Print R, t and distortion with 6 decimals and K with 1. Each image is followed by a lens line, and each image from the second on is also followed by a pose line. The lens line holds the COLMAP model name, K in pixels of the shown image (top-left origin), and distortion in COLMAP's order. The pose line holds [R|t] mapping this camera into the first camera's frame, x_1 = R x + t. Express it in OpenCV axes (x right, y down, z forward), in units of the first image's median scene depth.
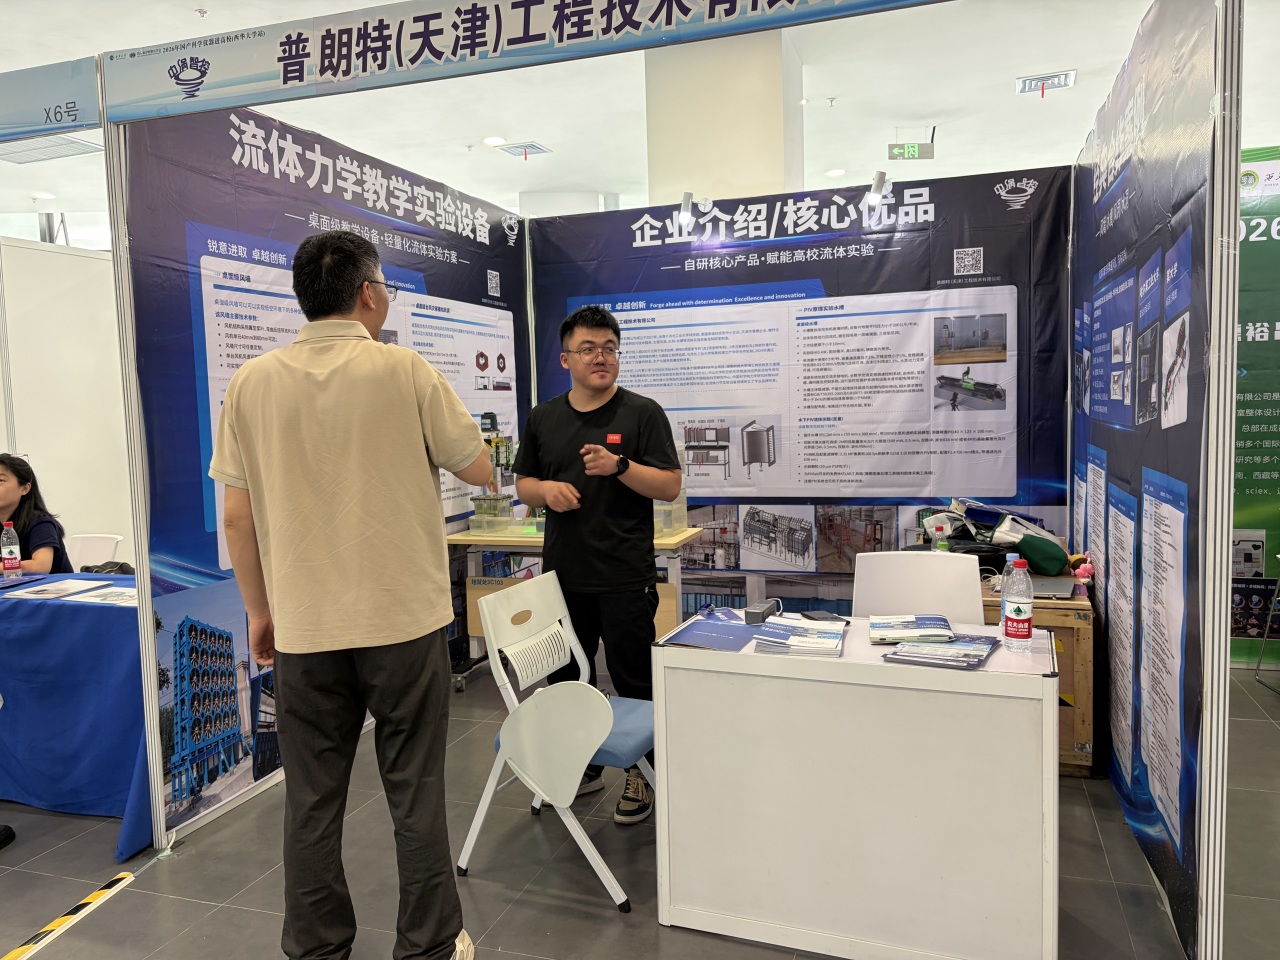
lens RADIAL K [[978.7, 0, 636.2], [0, 978.7, 478.7], [0, 0, 1]] dist [0.055919, -0.040682]
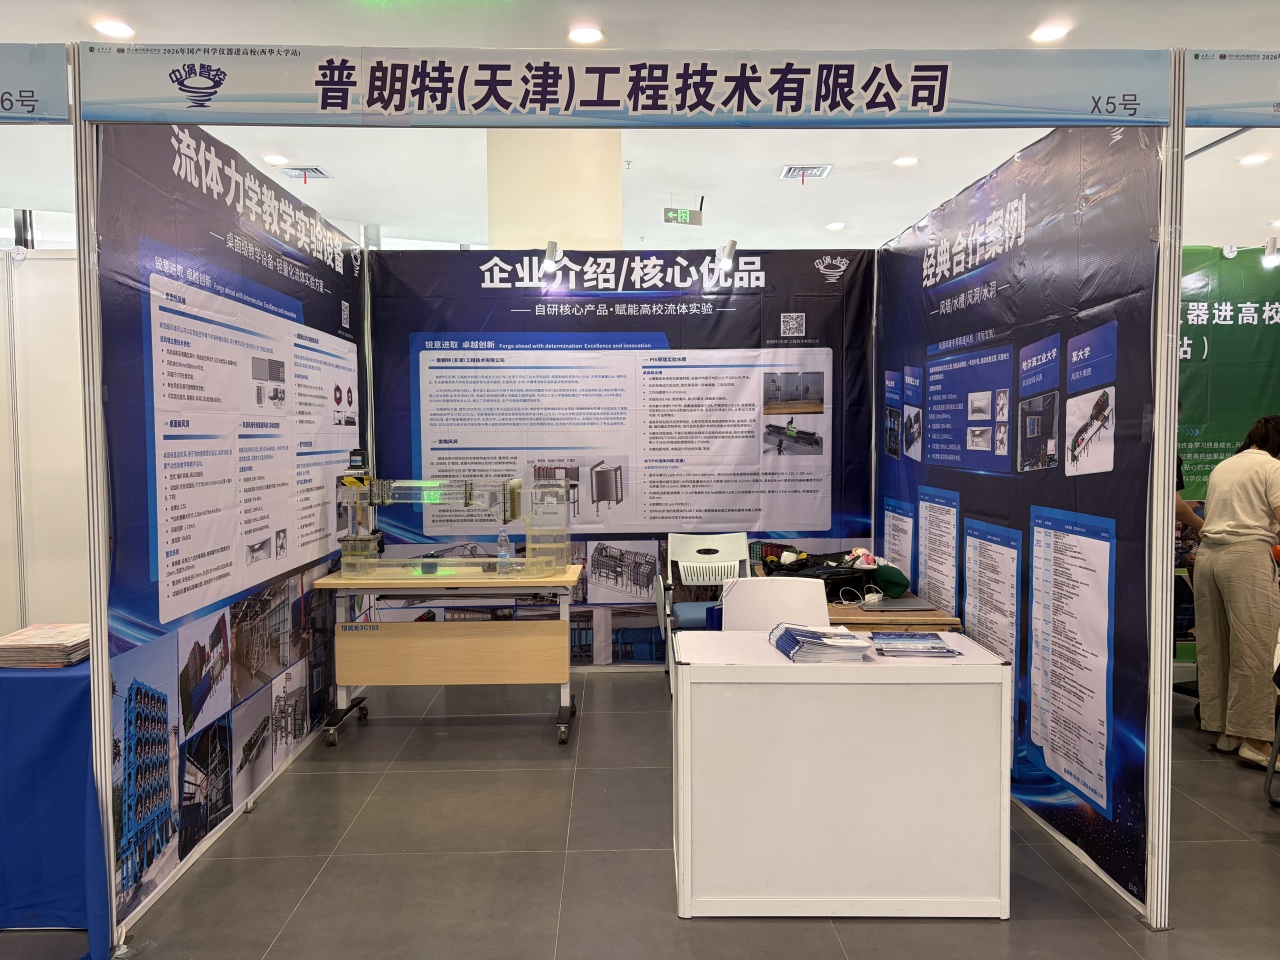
lens RADIAL K [[968.7, 0, 640.0], [0, 968.7, 480.0], [0, 0, 1]] dist [0.086703, -0.076511]
pose [[0.940722, 0.007027, 0.339105, -0.211557], [0.004757, 0.999414, -0.033906, -0.003554], [-0.339144, 0.033509, 0.940137, 0.007697]]
